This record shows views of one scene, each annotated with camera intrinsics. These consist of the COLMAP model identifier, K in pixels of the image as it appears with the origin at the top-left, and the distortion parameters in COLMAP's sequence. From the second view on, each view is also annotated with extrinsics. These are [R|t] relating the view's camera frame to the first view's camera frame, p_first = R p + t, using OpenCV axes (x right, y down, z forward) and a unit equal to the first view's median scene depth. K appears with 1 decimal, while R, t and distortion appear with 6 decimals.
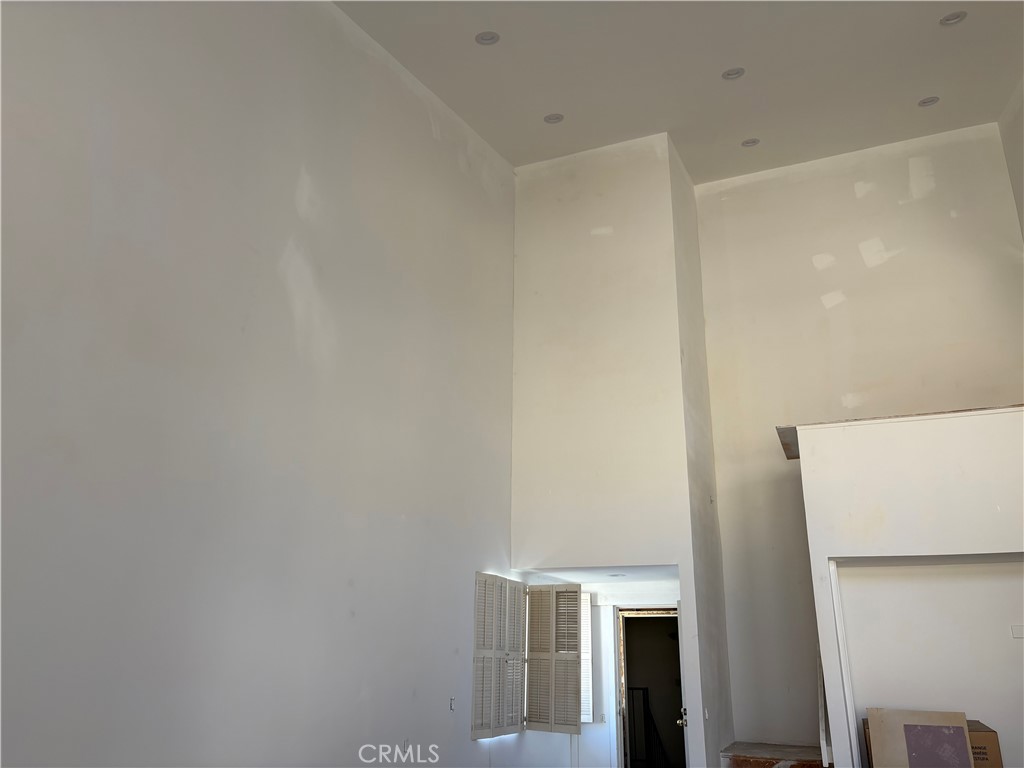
lens RADIAL K [[784.5, 0, 510.8], [0, 784.5, 385.2], [0, 0, 1]] dist [-0.001531, -0.009506]
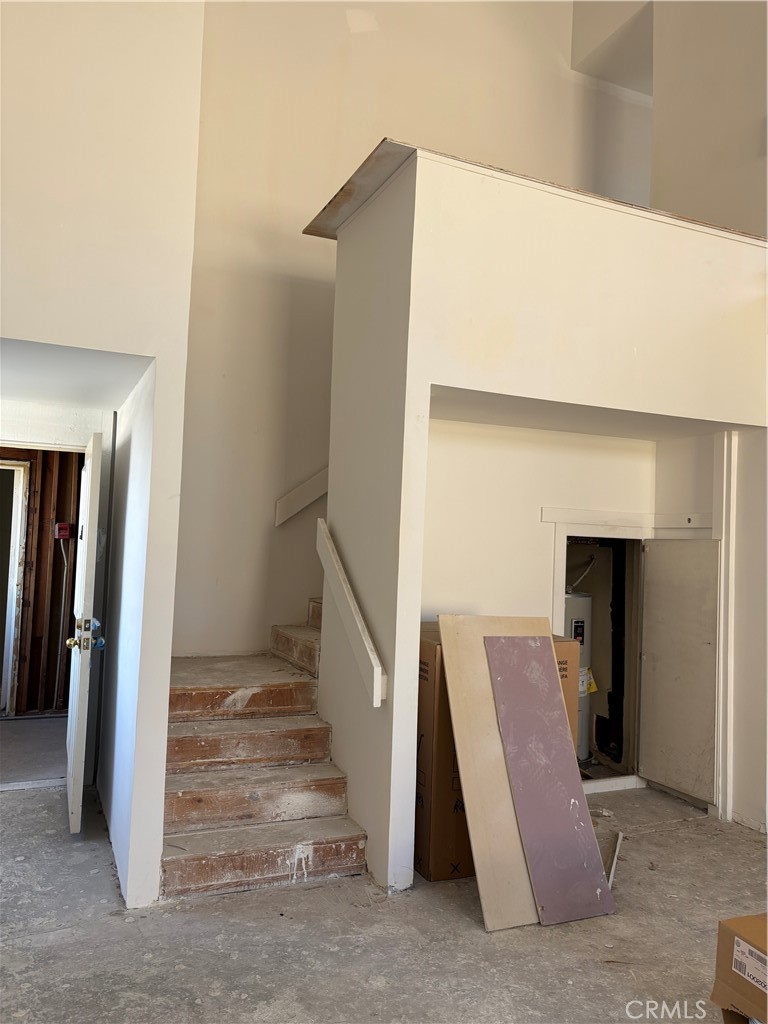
lens RADIAL K [[784.5, 0, 383.0], [0, 784.5, 505.4], [0, 0, 1]] dist [-0.001531, -0.009506]
pose [[0.683676, 0.046705, 0.728290, -0.055360], [-0.264718, 0.945854, 0.187845, 0.226232], [-0.680082, -0.321216, 0.659021, 0.661378]]
